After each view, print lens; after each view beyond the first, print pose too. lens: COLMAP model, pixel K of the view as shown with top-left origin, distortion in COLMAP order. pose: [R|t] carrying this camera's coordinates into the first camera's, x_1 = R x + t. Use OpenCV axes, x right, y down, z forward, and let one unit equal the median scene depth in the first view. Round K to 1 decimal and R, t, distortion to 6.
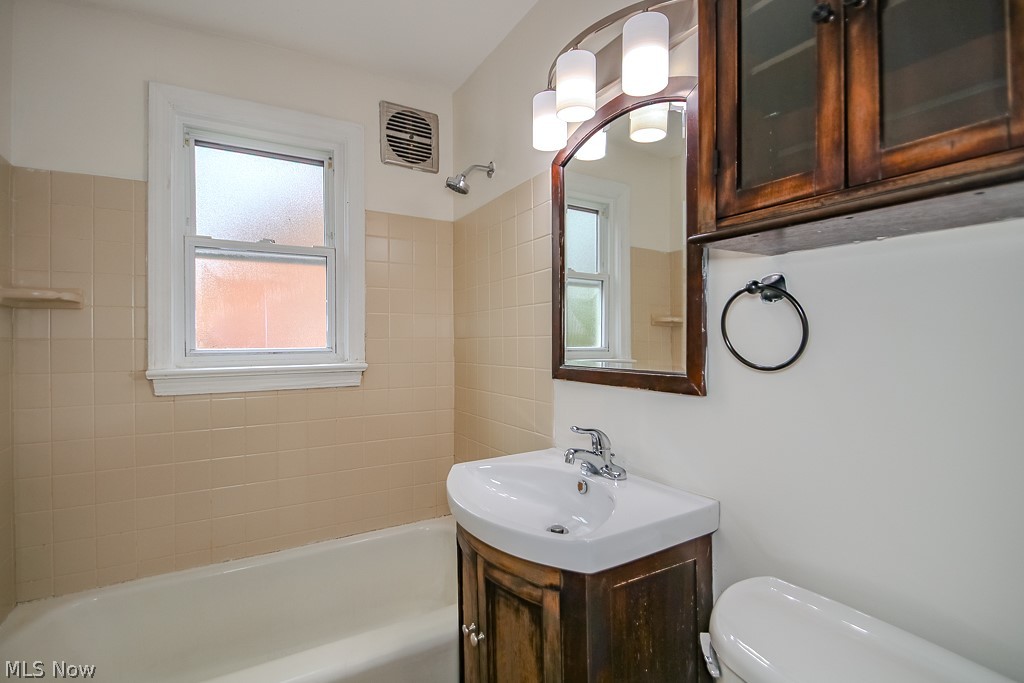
lens RADIAL K [[473.7, 0, 509.6], [0, 473.7, 346.0], [0, 0, 1]] dist [0.014523, -0.013980]
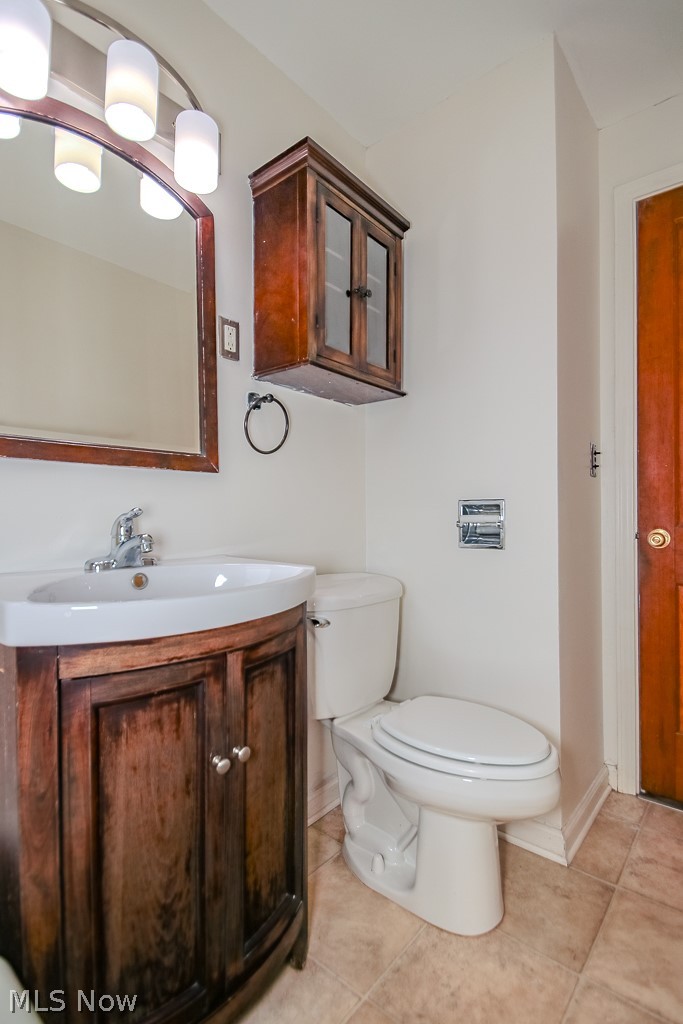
lens RADIAL K [[473.7, 0, 341.5], [0, 473.7, 512.0], [0, 0, 1]] dist [0.014523, -0.013980]
pose [[-0.295353, -0.000870, 0.955388, -0.900023], [0.008045, 0.999962, 0.003398, 0.212382], [-0.955354, 0.008690, -0.295334, 1.090111]]
